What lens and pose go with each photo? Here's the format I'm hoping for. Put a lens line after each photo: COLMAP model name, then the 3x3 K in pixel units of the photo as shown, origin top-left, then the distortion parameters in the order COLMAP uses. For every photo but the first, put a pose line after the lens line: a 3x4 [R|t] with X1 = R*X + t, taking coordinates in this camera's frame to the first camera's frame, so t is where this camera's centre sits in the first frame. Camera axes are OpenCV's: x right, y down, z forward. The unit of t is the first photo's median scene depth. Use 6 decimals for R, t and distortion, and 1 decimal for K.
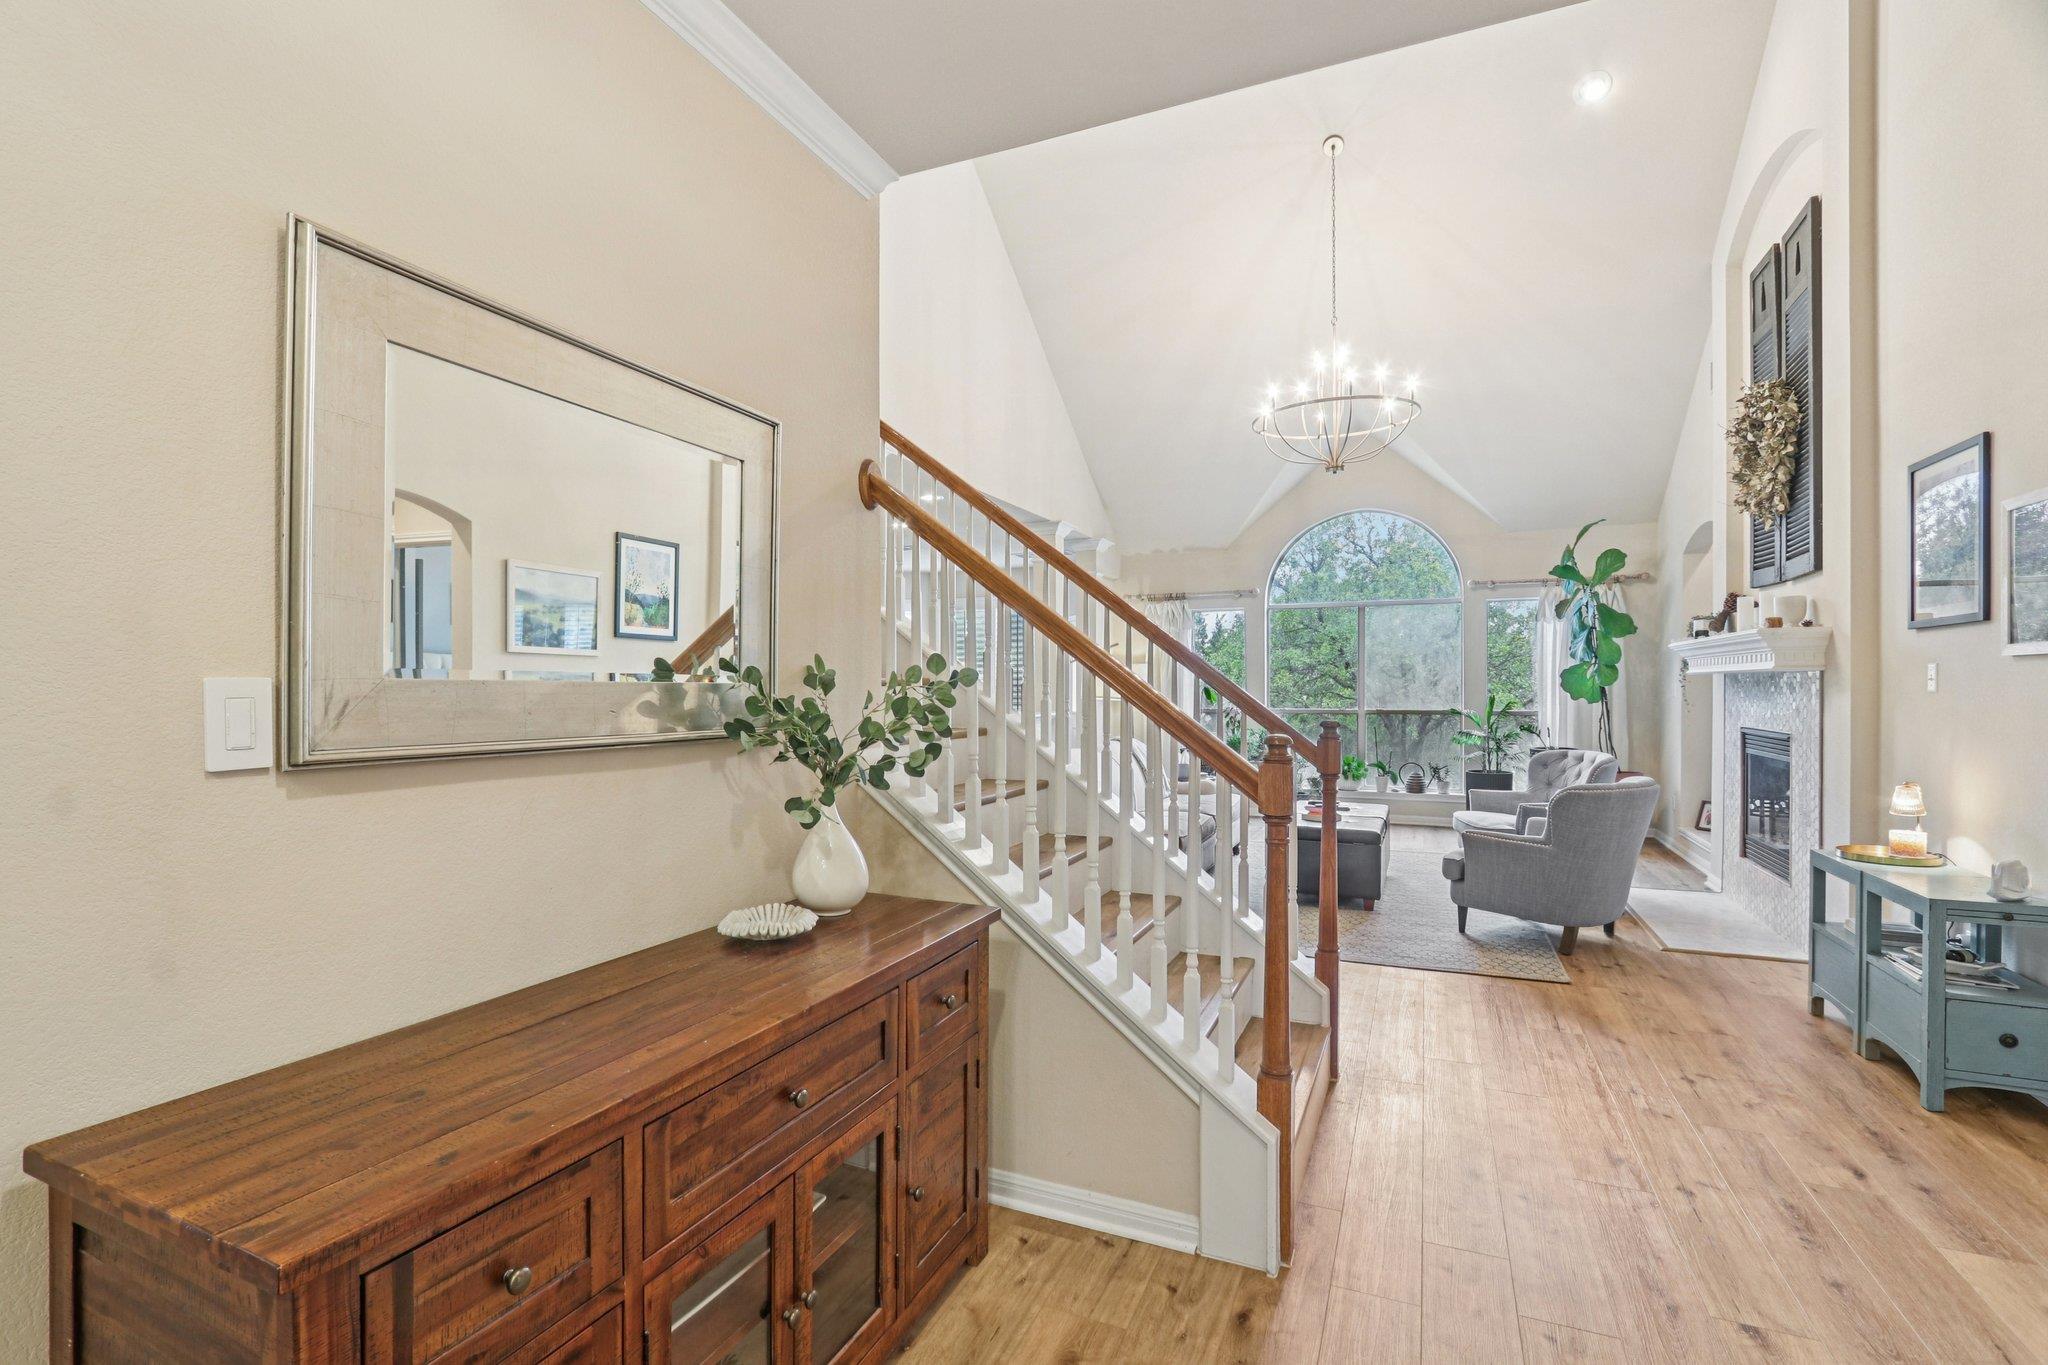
lens RADIAL K [[939.1, 0, 993.1], [0, 939.1, 686.2], [0, 0, 1]] dist [-0.015815, 0.001006]
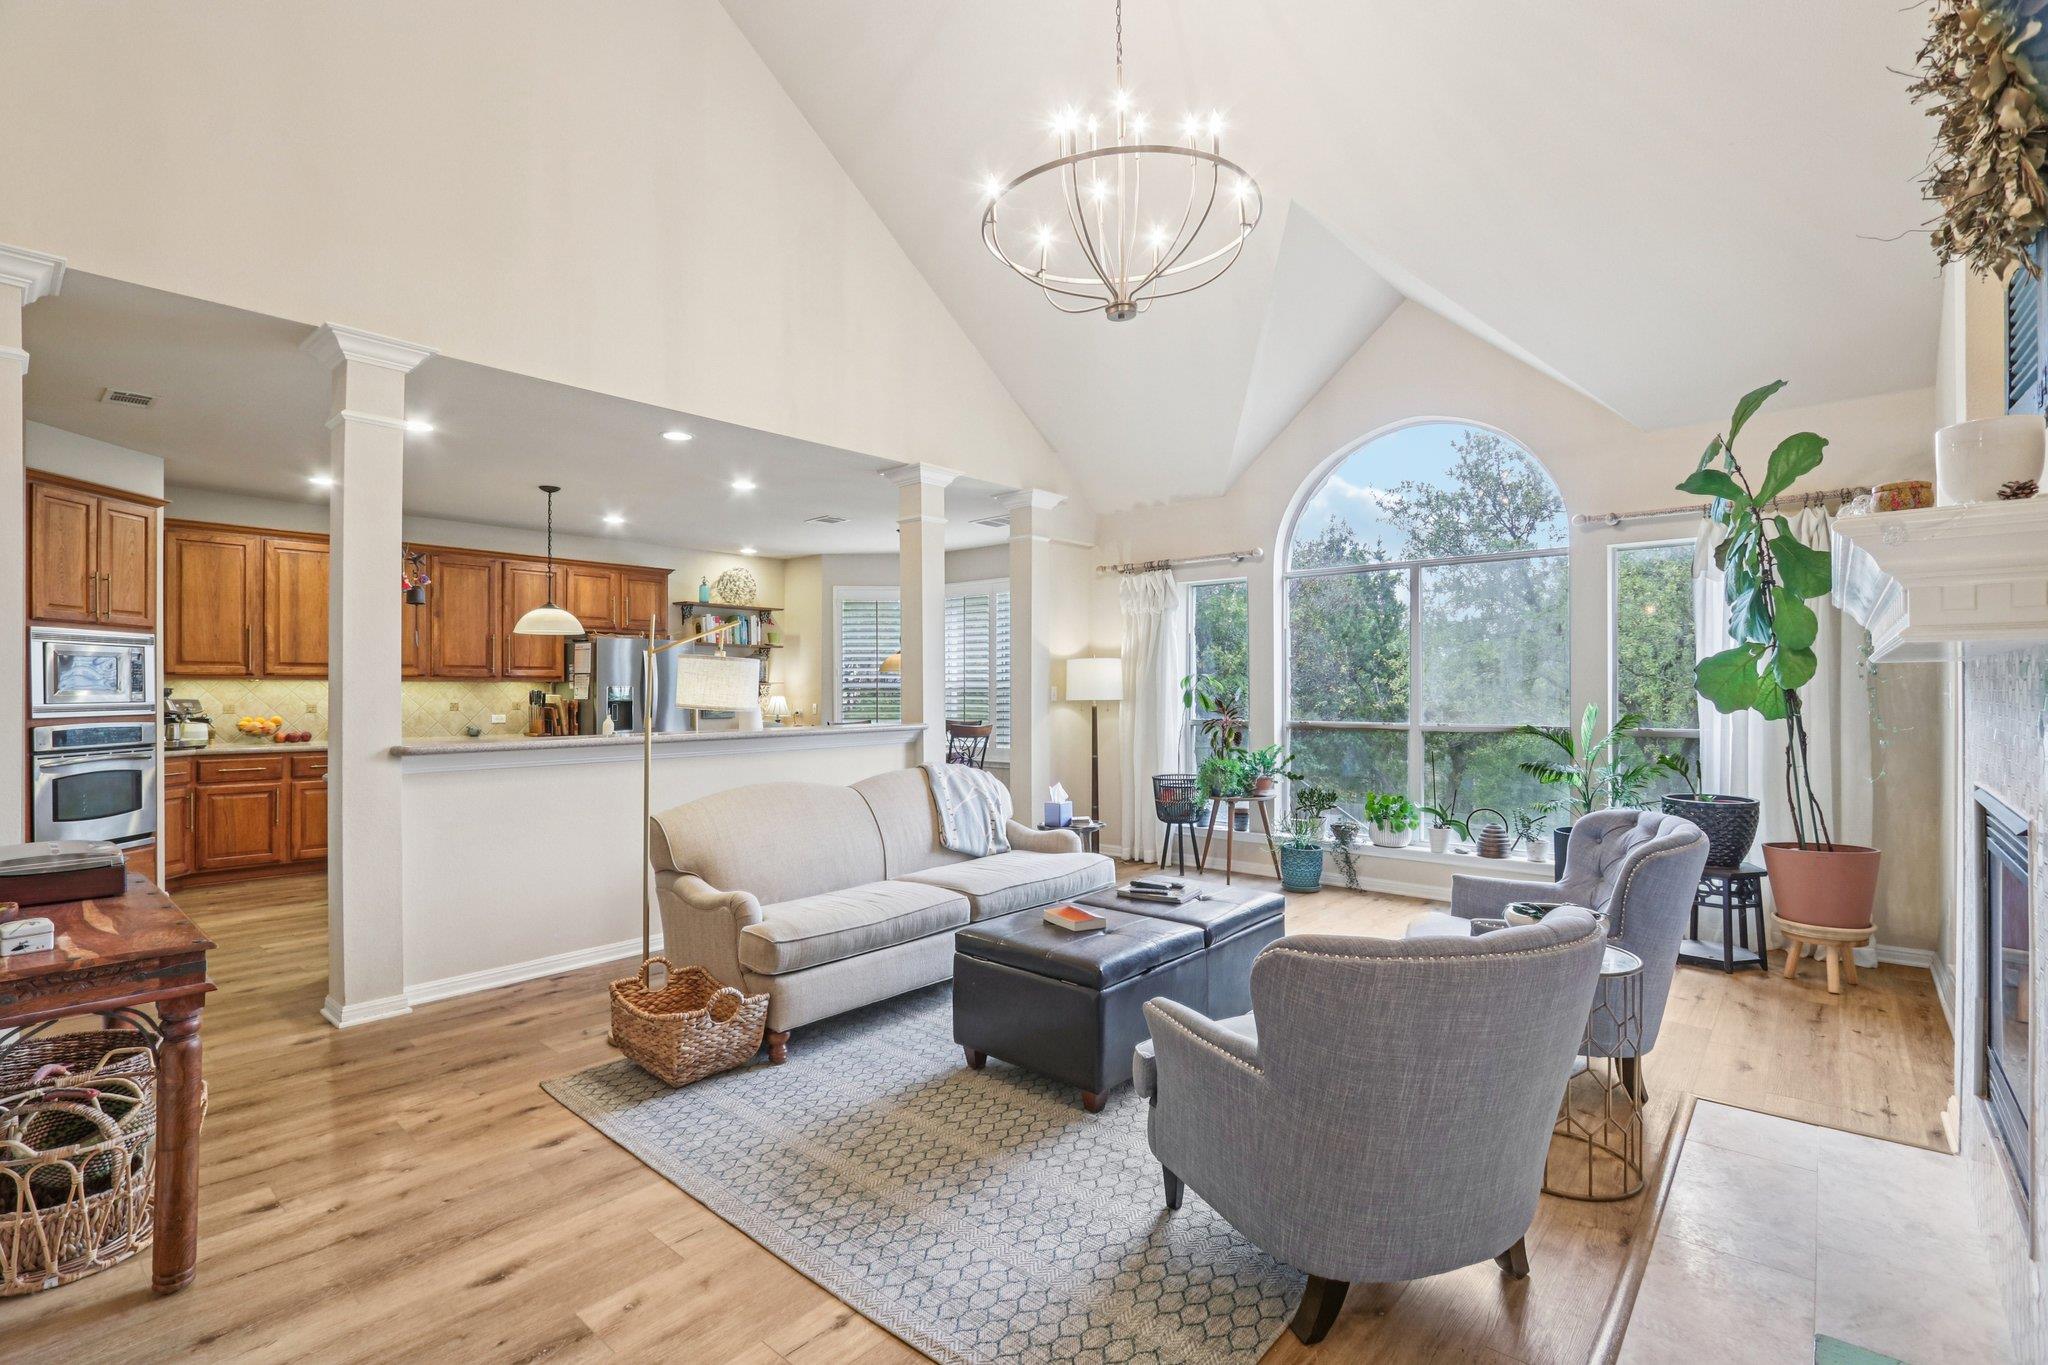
lens RADIAL K [[939.1, 0, 993.1], [0, 939.1, 686.2], [0, 0, 1]] dist [-0.015815, 0.001006]
pose [[0.955459, -0.001524, -0.295120, 0.371850], [0.000616, 0.999995, -0.003171, 0.000172], [0.295123, 0.002848, 0.955455, 0.347595]]
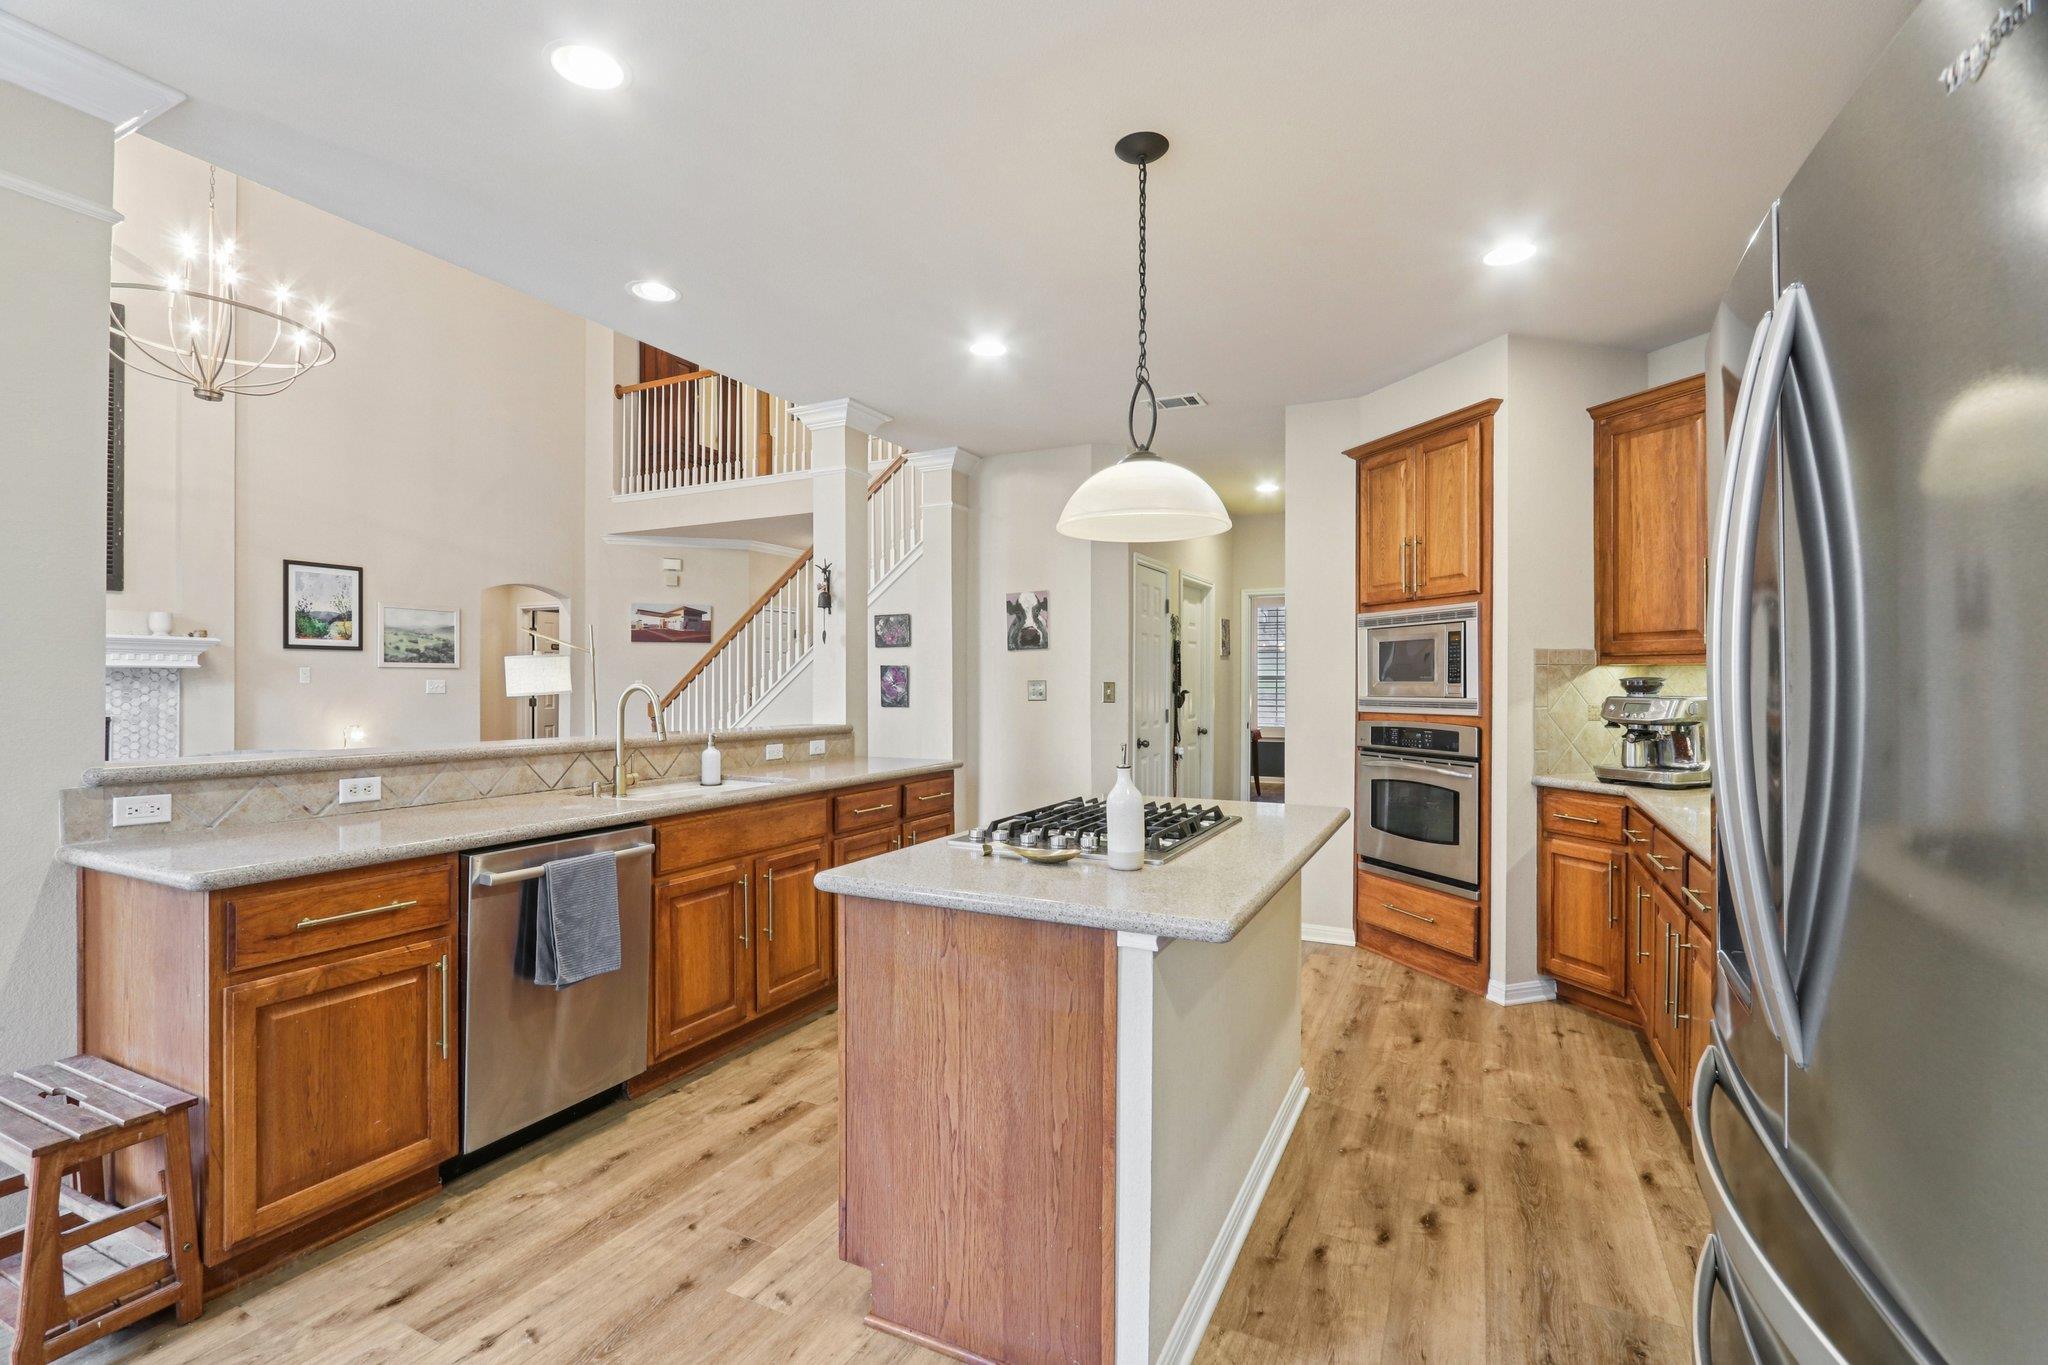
lens RADIAL K [[939.1, 0, 993.1], [0, 939.1, 686.2], [0, 0, 1]] dist [-0.015815, 0.001006]
pose [[-0.999036, -0.001866, 0.043854, -0.247889], [-0.001653, 0.999987, 0.004894, 0.001137], [-0.043863, 0.004817, -0.999026, 1.398441]]
